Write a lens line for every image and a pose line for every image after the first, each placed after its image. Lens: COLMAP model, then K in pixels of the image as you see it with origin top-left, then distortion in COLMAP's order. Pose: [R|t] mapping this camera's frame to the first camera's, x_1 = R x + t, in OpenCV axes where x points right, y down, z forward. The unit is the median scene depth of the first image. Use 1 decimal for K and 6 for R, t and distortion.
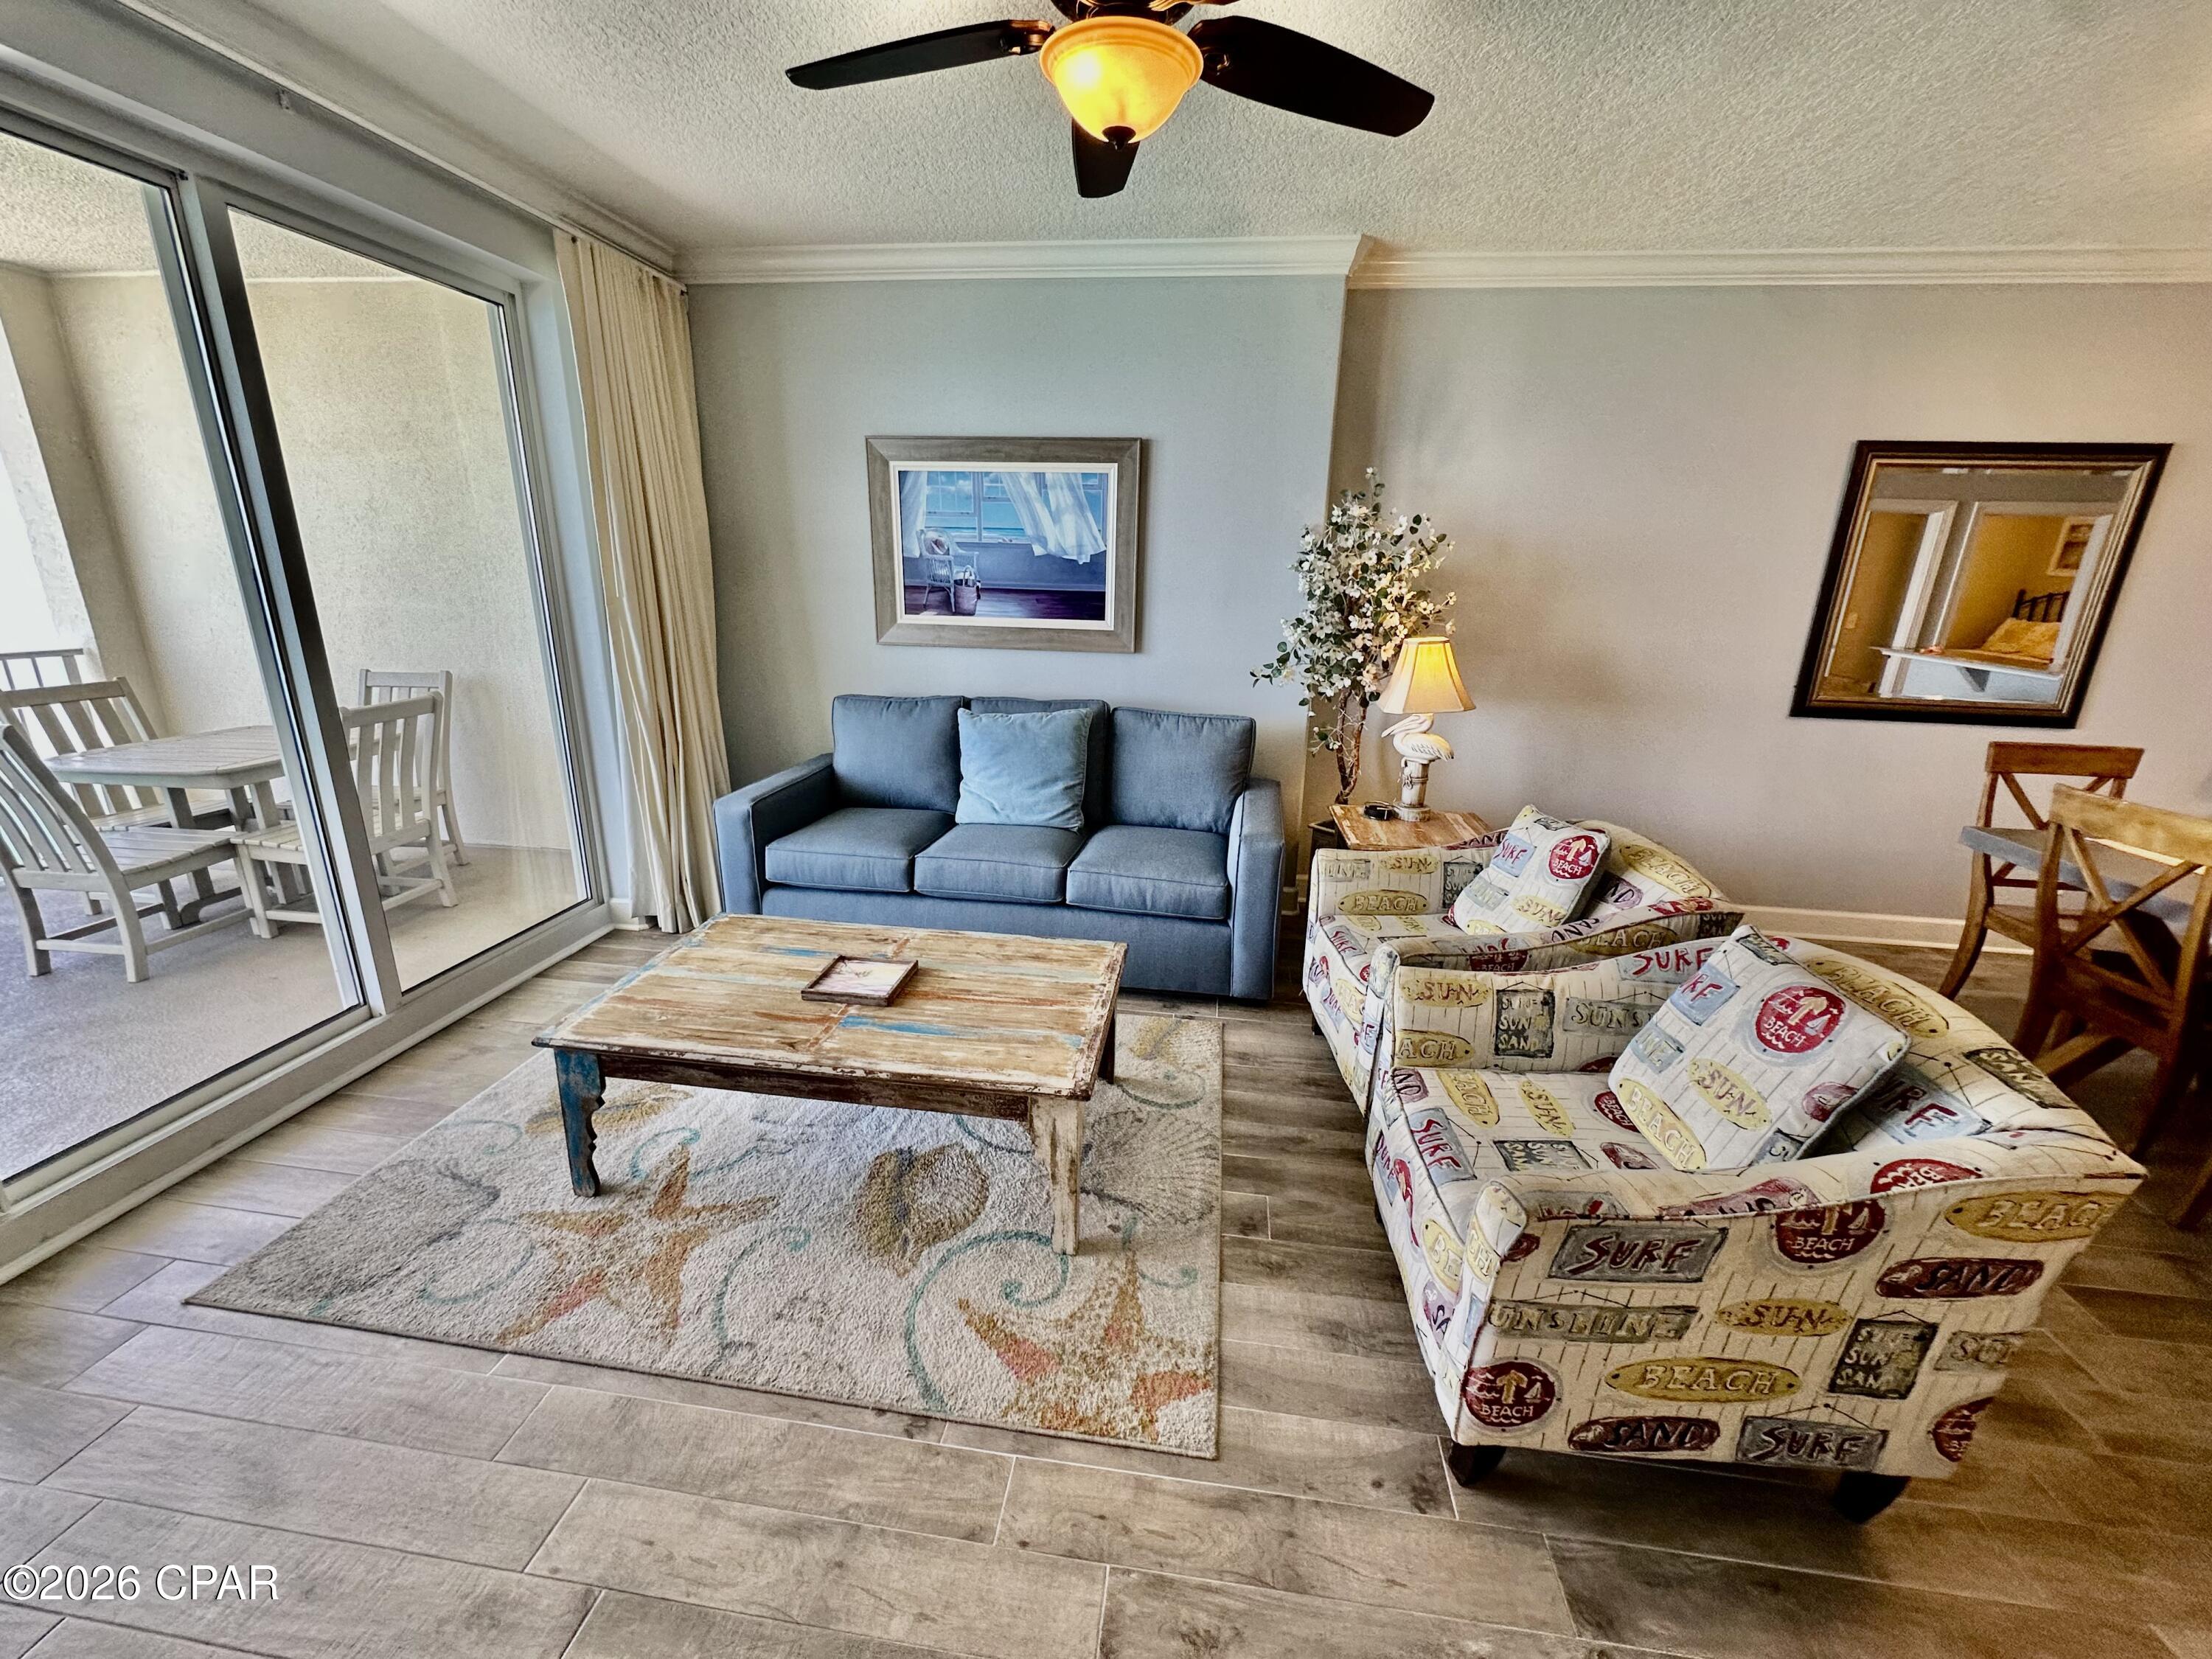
lens RADIAL K [[874.7, 0, 1114.6], [0, 874.7, 826.5], [0, 0, 1]] dist [-0.001794, 0.000543]
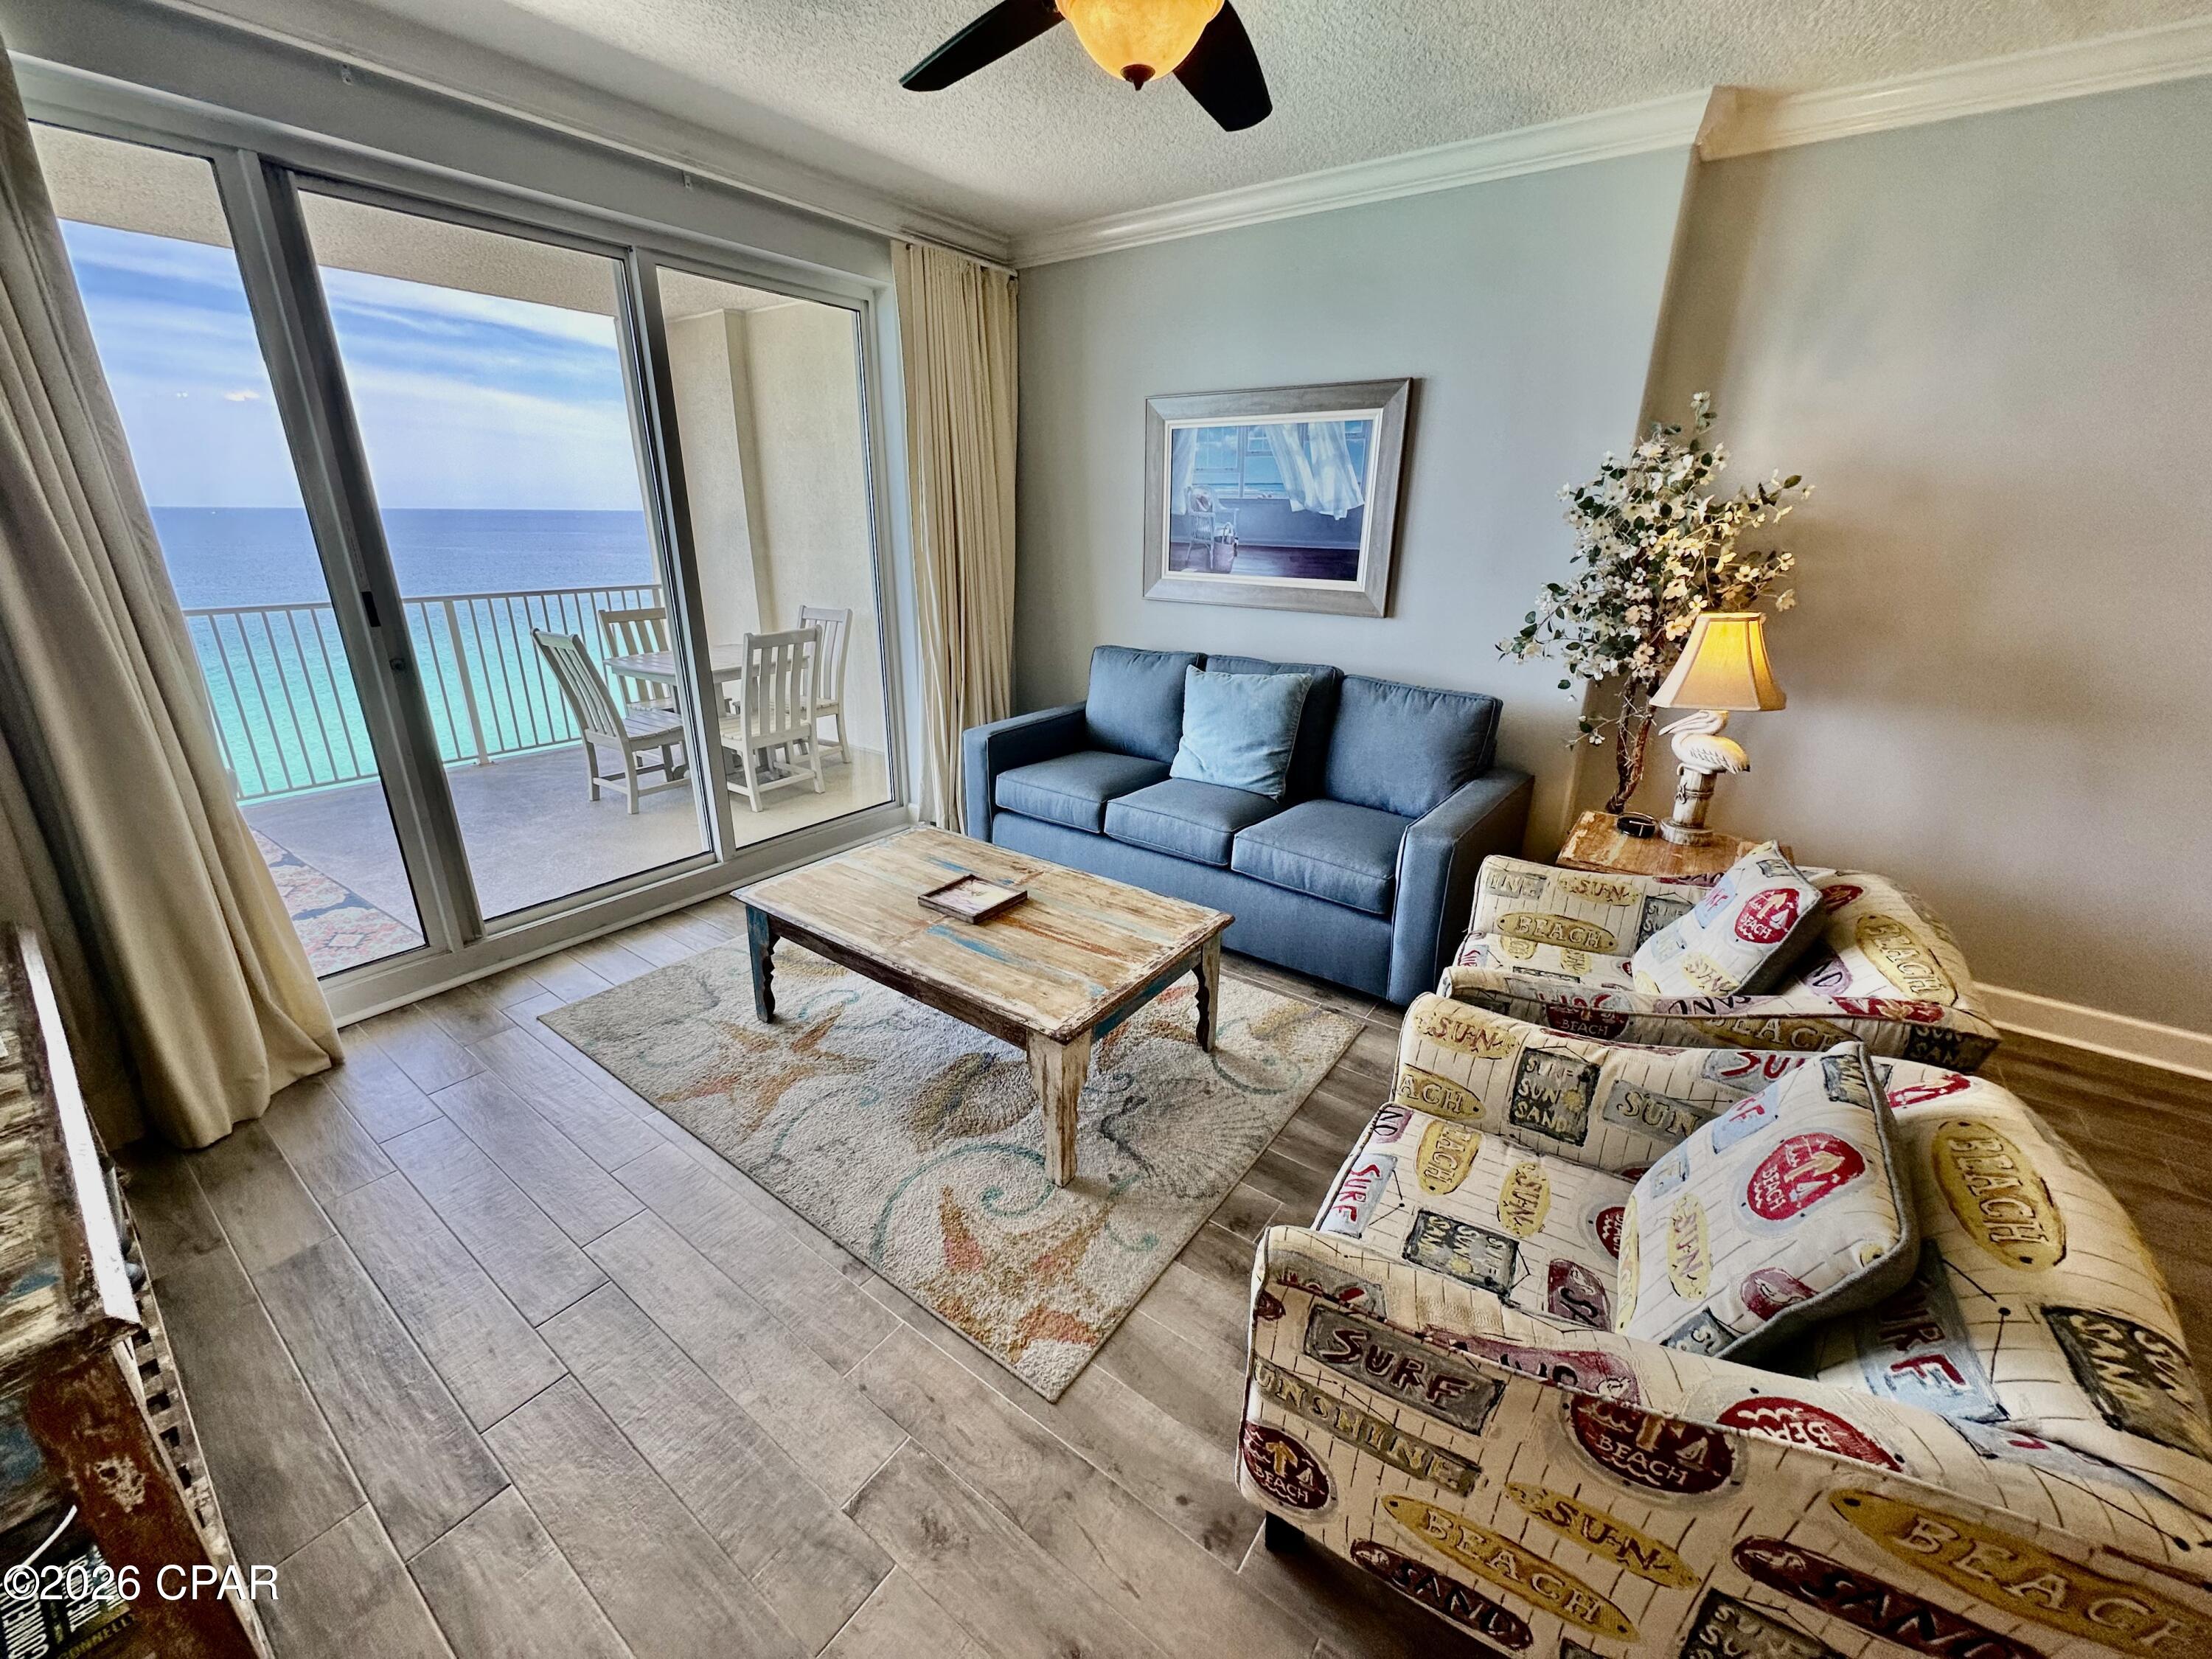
lens RADIAL K [[874.7, 0, 1114.6], [0, 874.7, 826.5], [0, 0, 1]] dist [-0.001794, 0.000543]
pose [[0.880520, 0.149017, -0.449976, 0.298404], [-0.127446, 0.988769, 0.078059, -0.022403], [0.456554, -0.011385, 0.889623, 0.066209]]
